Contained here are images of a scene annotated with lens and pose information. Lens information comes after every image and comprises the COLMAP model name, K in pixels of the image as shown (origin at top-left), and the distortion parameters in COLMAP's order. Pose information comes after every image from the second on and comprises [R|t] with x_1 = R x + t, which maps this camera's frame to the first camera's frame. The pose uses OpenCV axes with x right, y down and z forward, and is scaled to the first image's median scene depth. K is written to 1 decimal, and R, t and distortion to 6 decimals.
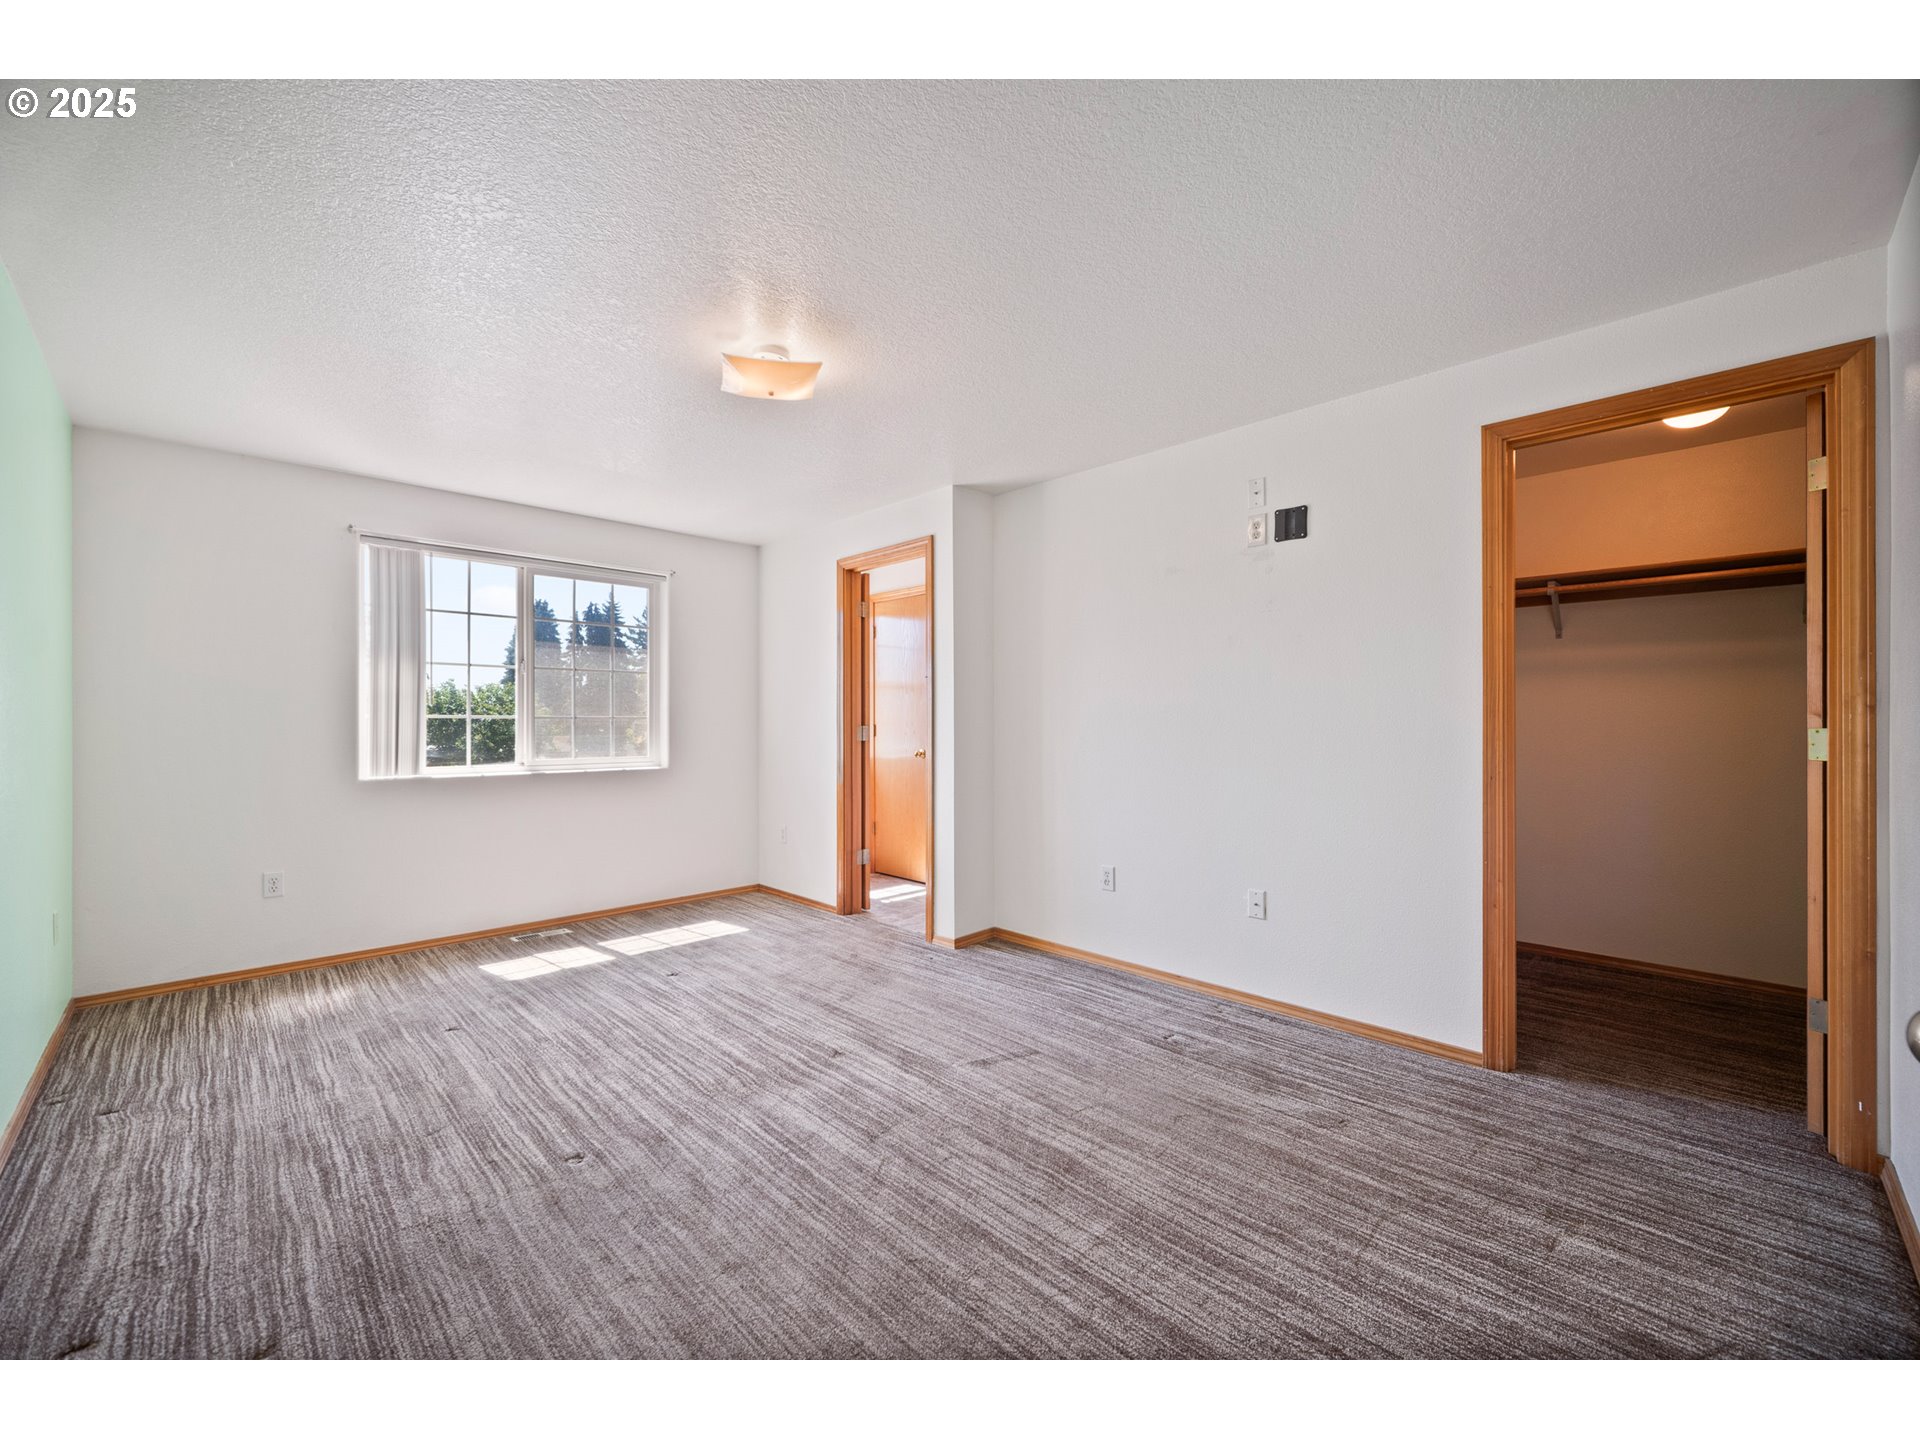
lens RADIAL K [[765.8, 0, 963.5], [0, 765.8, 719.7], [0, 0, 1]] dist [-0.000913, -0.000146]
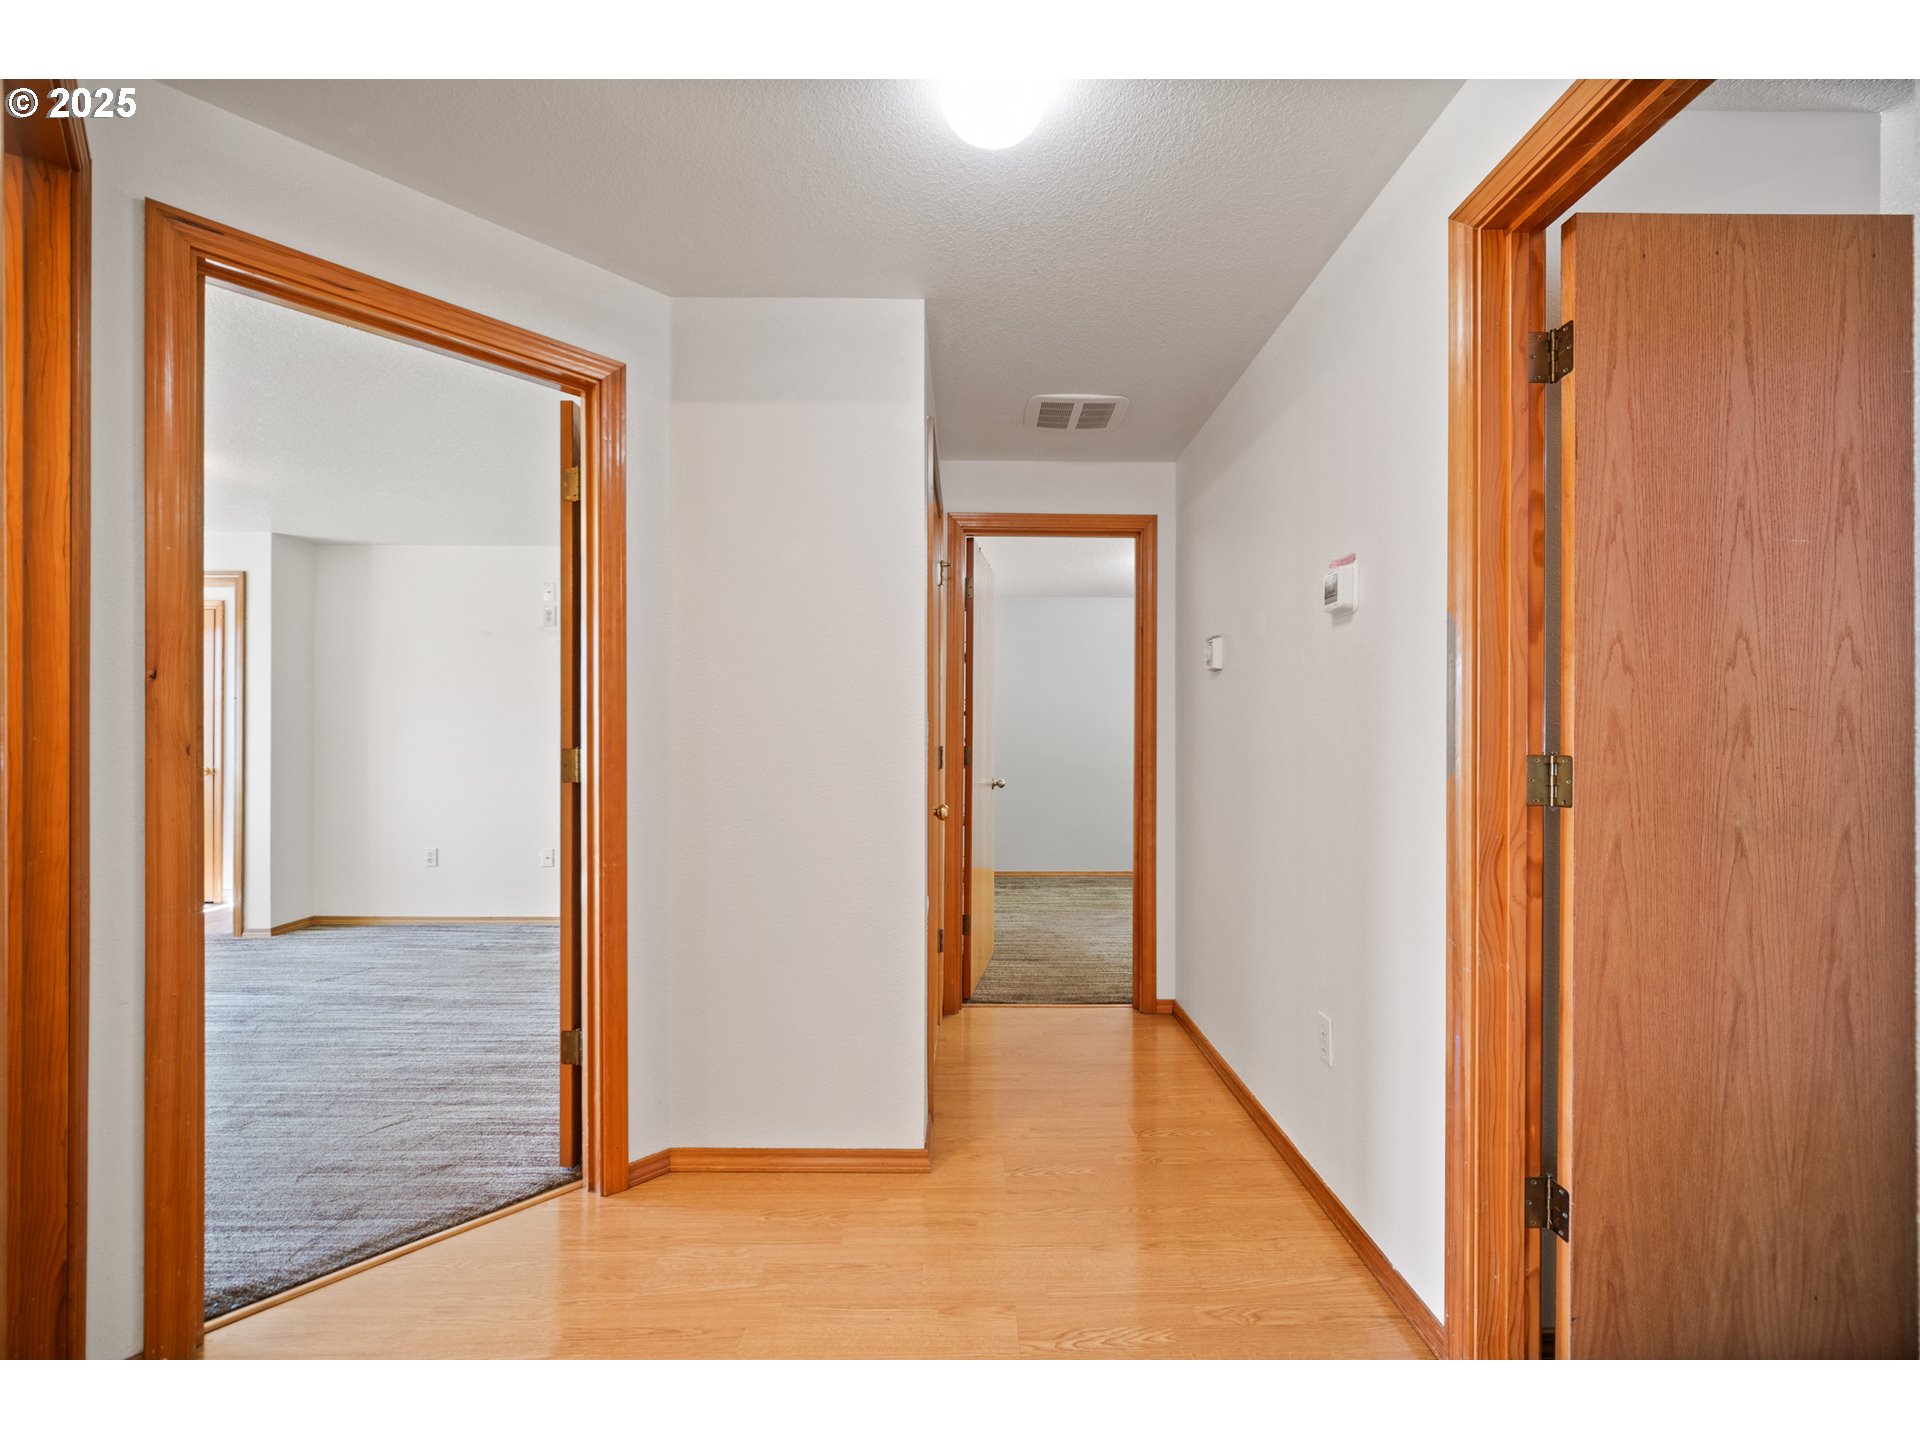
lens RADIAL K [[765.8, 0, 960.3], [0, 765.8, 734.3], [0, 0, 1]] dist [-0.000913, -0.000146]
pose [[0.699395, 0.000053, 0.714735, -0.159085], [0.001112, 0.999999, -0.001163, 0.000358], [-0.714735, 0.001609, 0.699394, -0.784626]]
